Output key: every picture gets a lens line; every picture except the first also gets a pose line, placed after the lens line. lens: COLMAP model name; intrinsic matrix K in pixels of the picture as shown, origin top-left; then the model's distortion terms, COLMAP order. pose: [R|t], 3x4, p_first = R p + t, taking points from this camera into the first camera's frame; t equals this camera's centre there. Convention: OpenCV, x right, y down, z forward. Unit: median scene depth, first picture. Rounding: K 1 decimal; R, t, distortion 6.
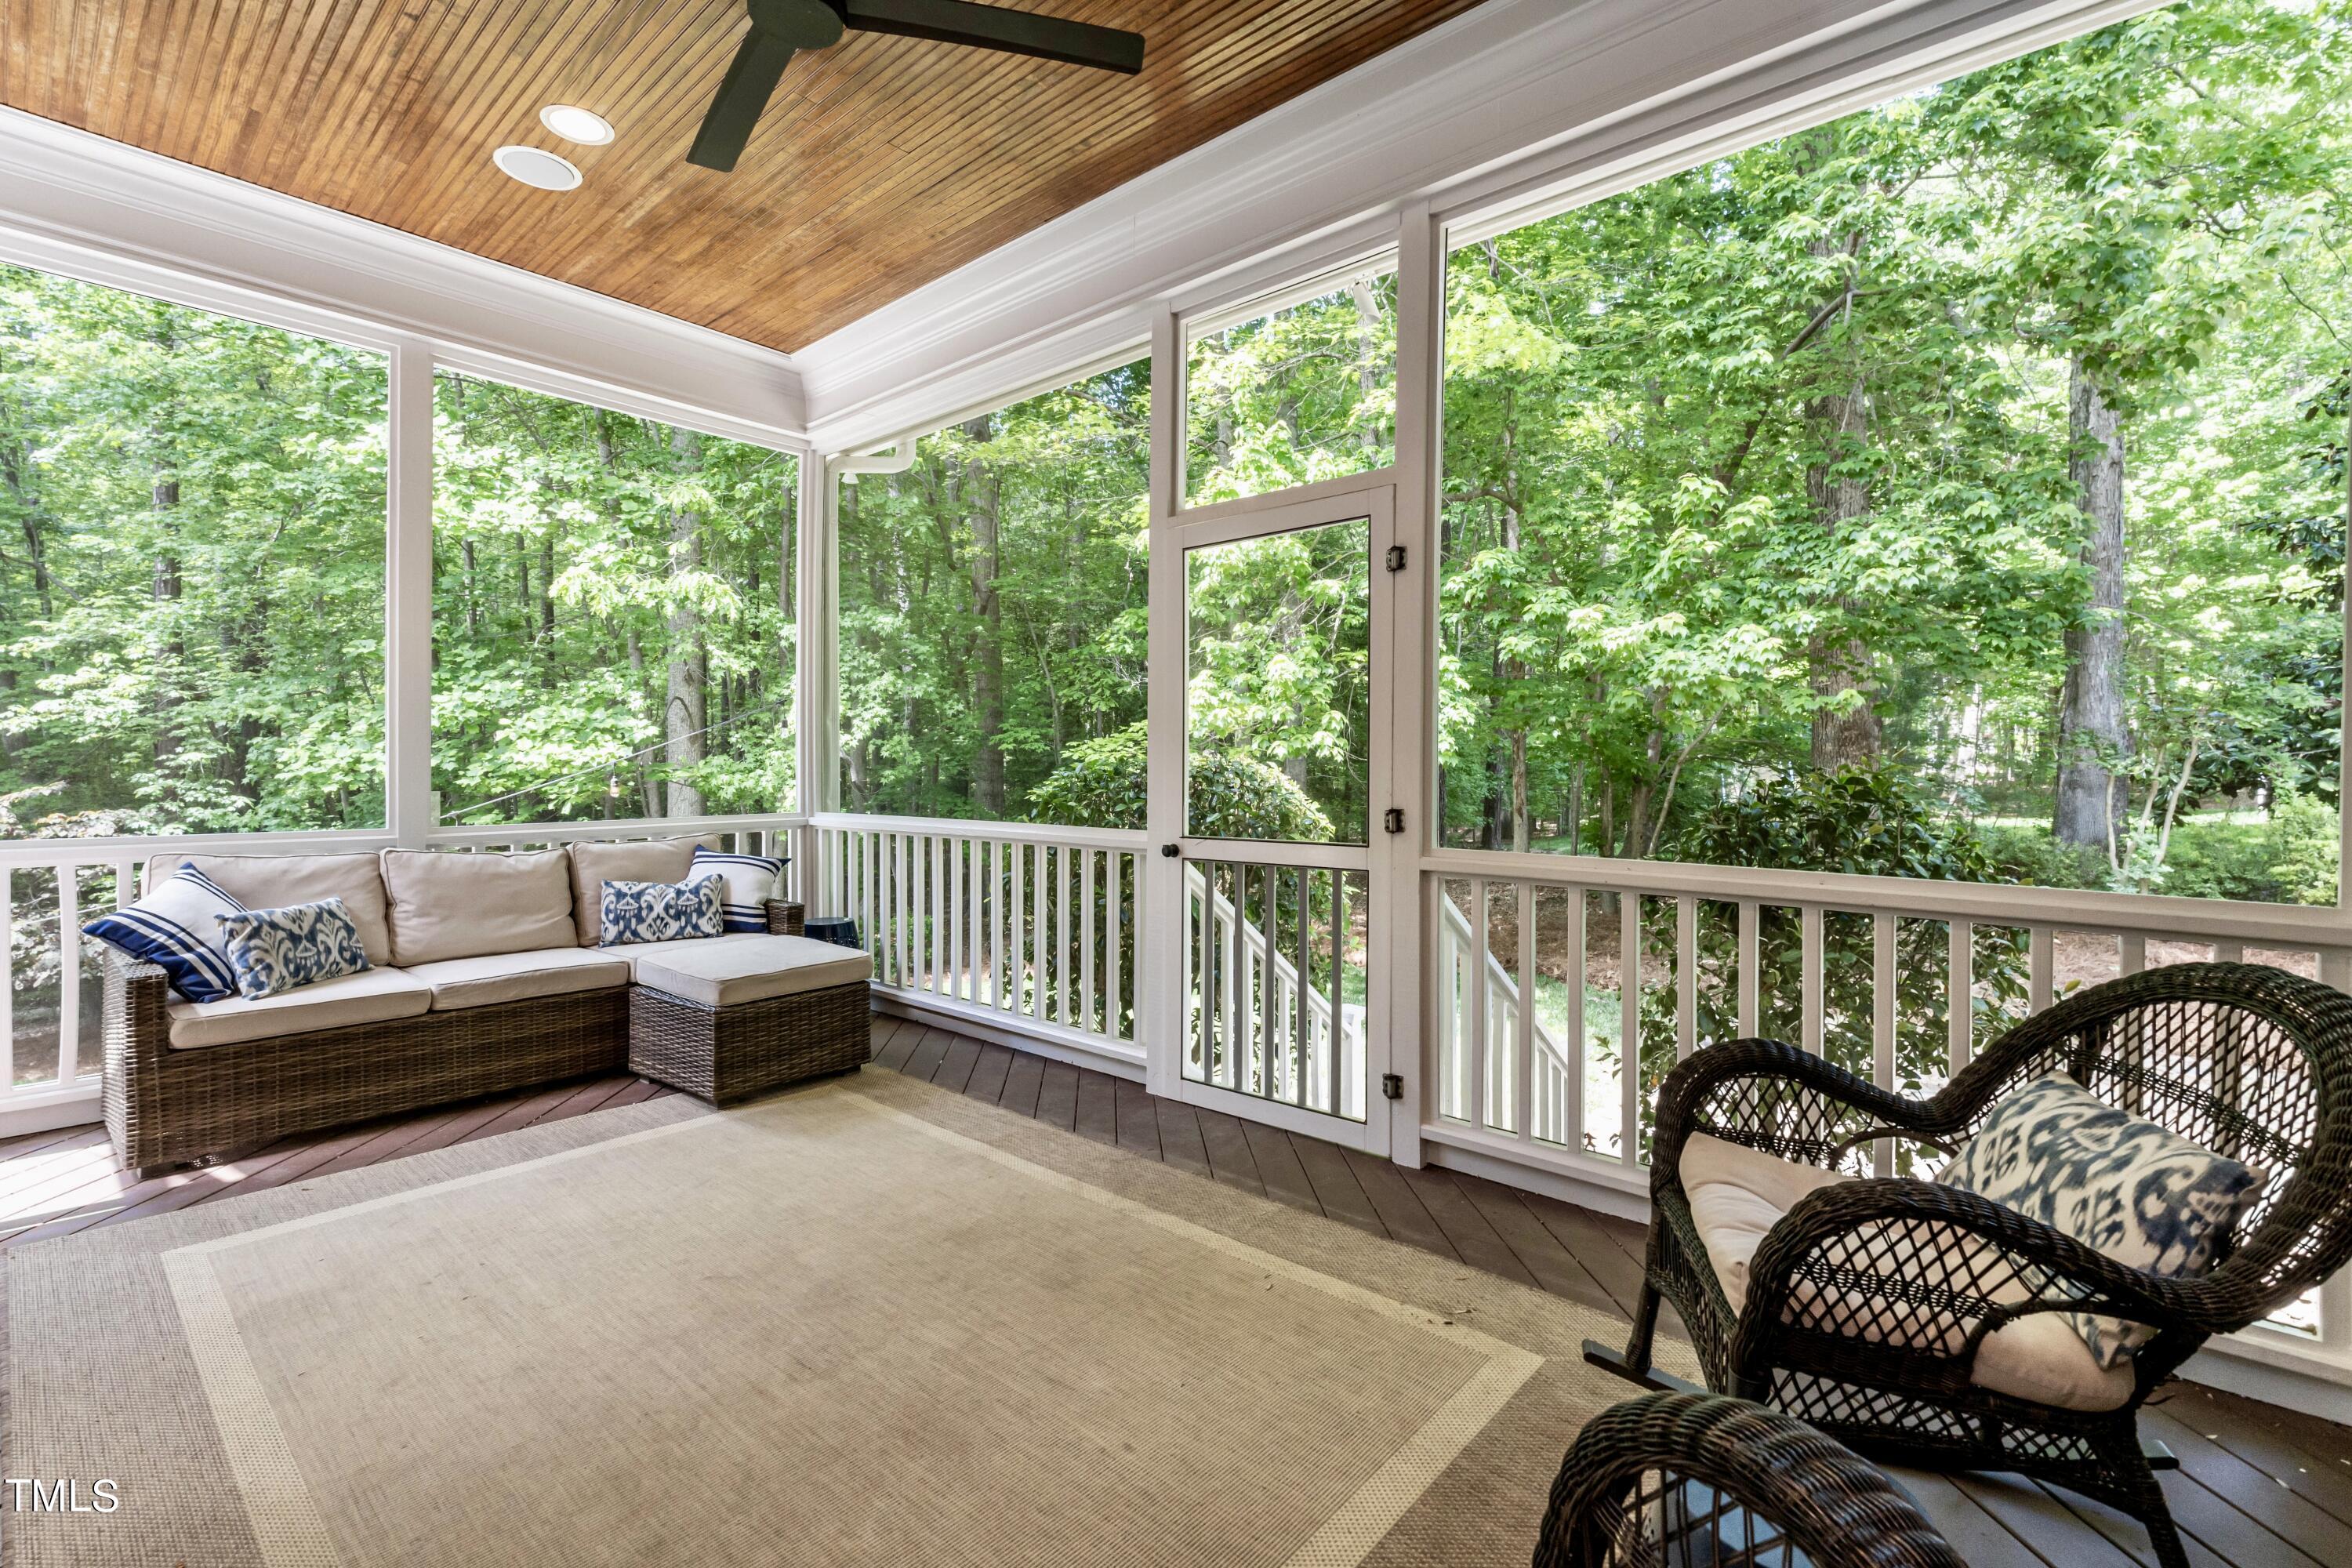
lens RADIAL K [[1051.4, 0, 1171.6], [0, 1051.4, 777.2], [0, 0, 1]] dist [-0.004091, -0.000585]
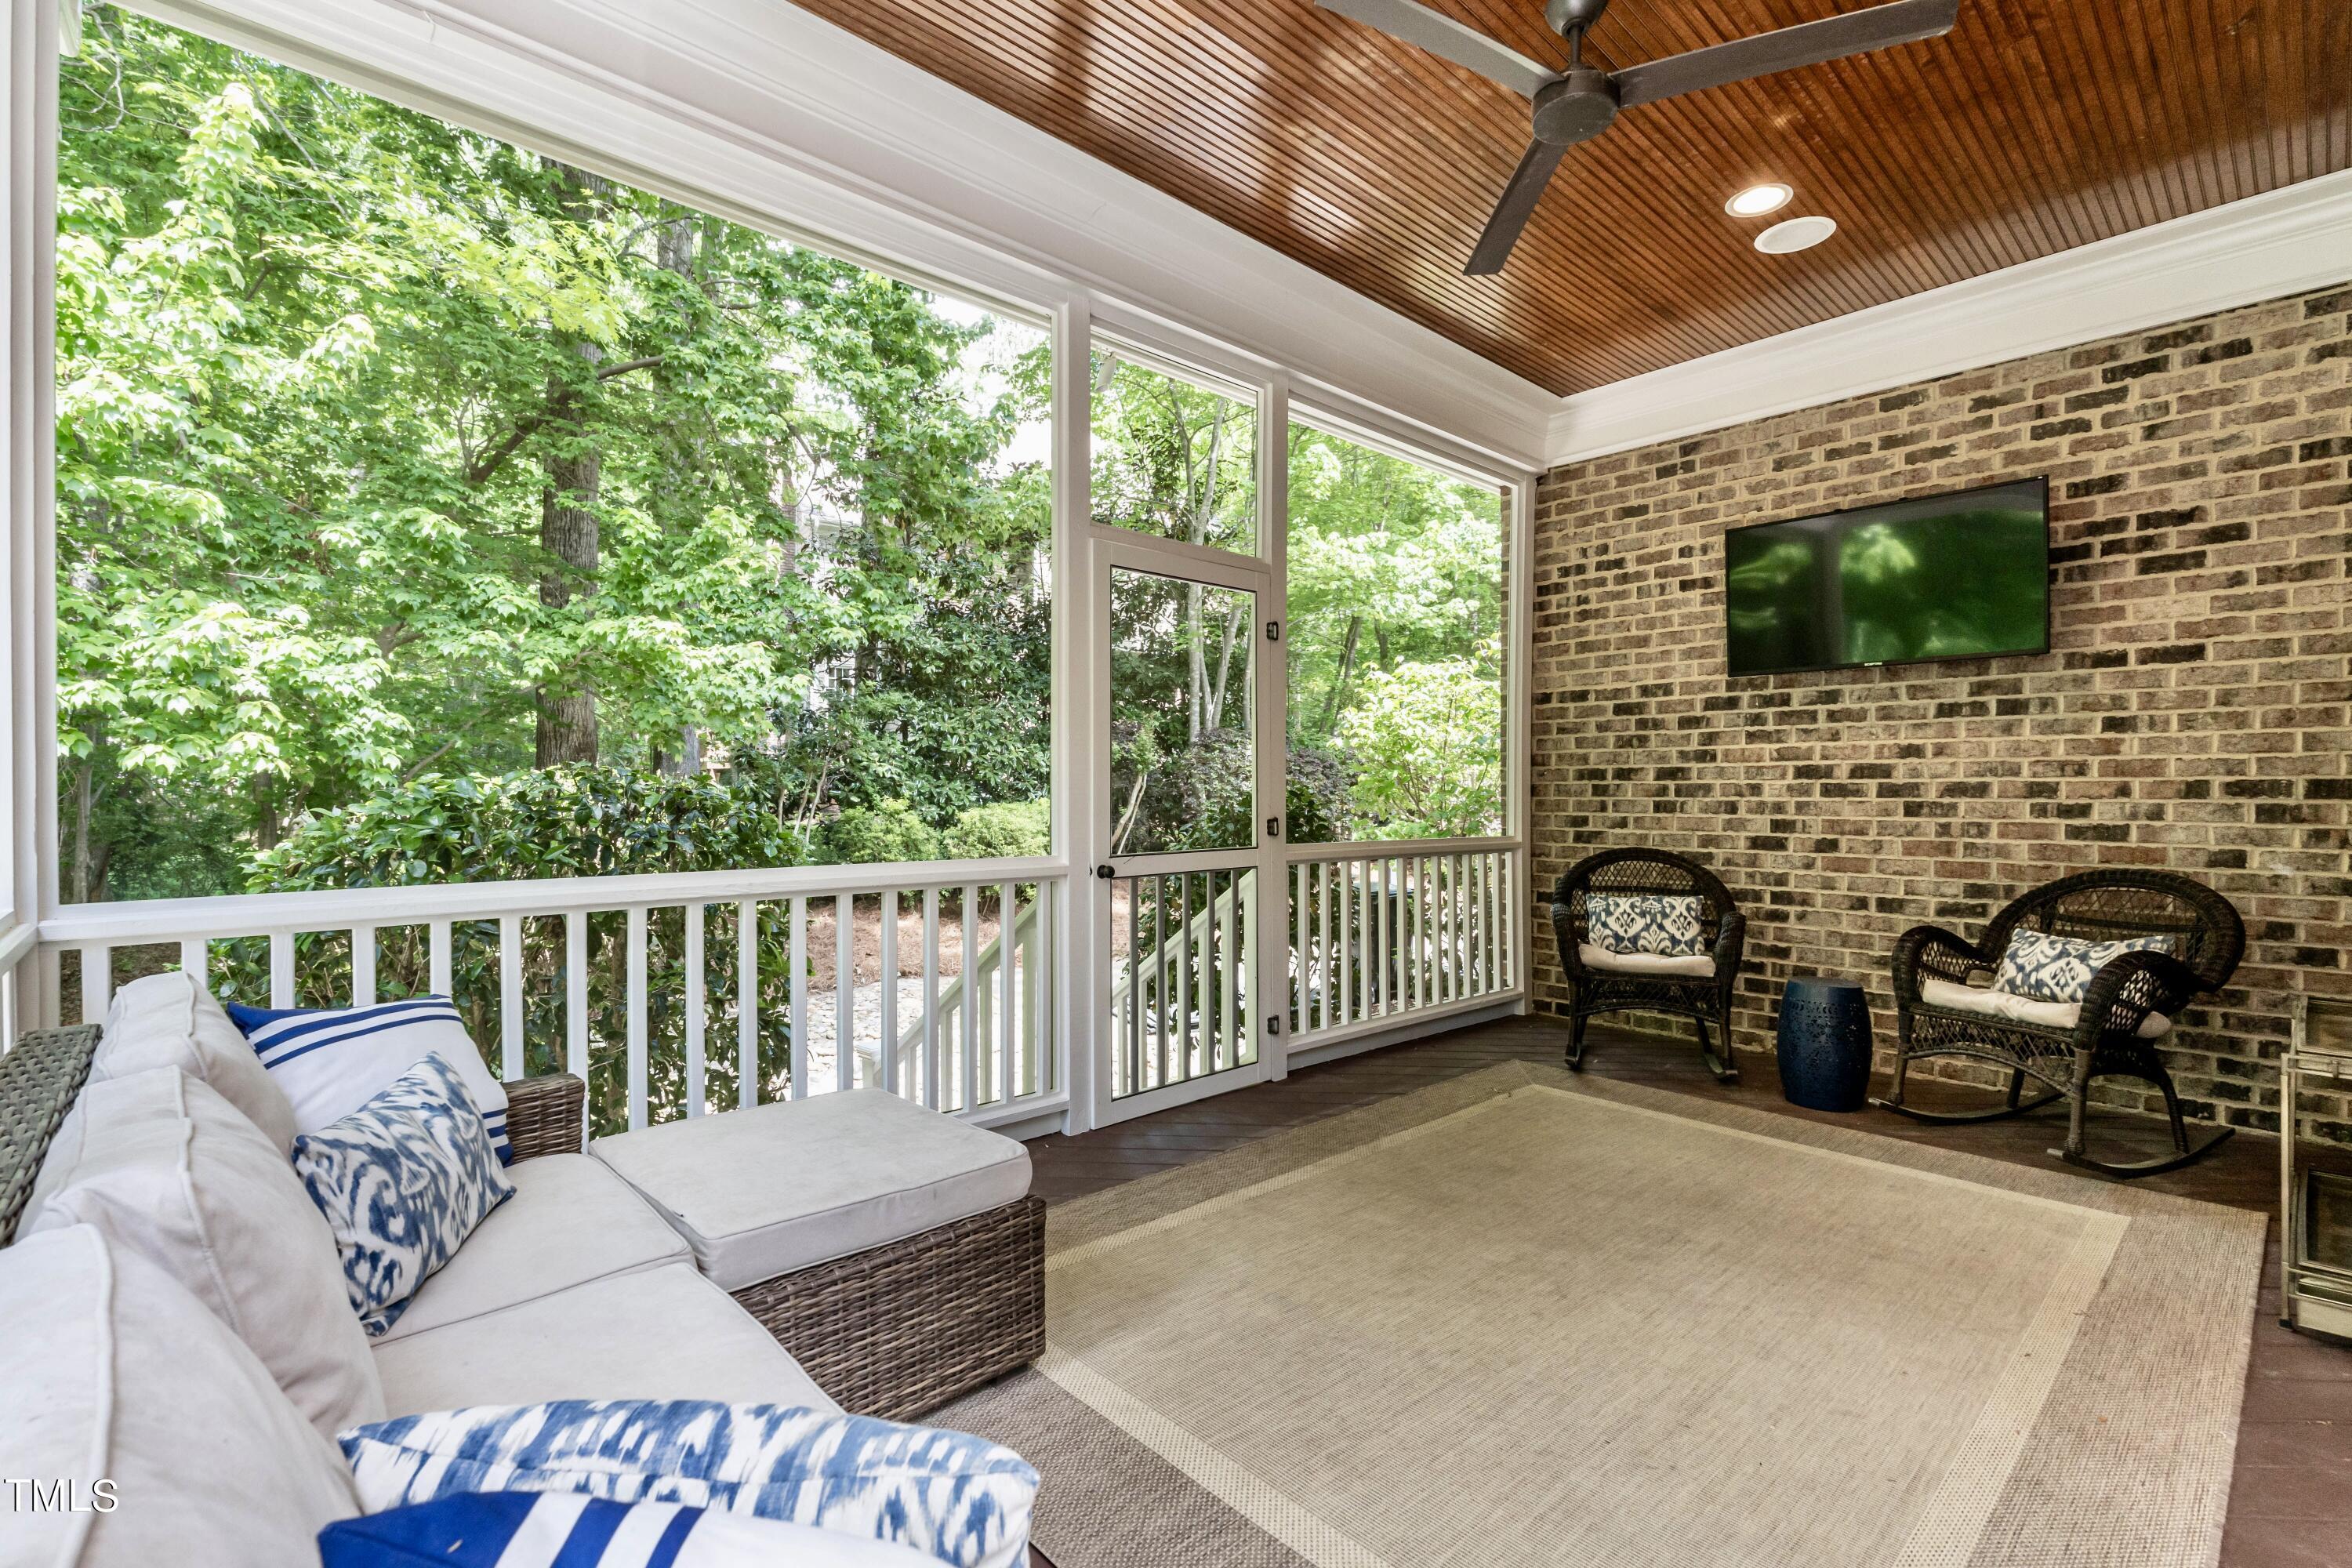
lens RADIAL K [[1051.4, 0, 1171.7], [0, 1051.4, 790.1], [0, 0, 1]] dist [-0.004091, -0.000585]
pose [[0.109956, -0.001046, 0.993936, -1.197652], [0.002828, 0.999996, 0.000740, -0.012370], [-0.993932, 0.002729, 0.109959, 1.014108]]
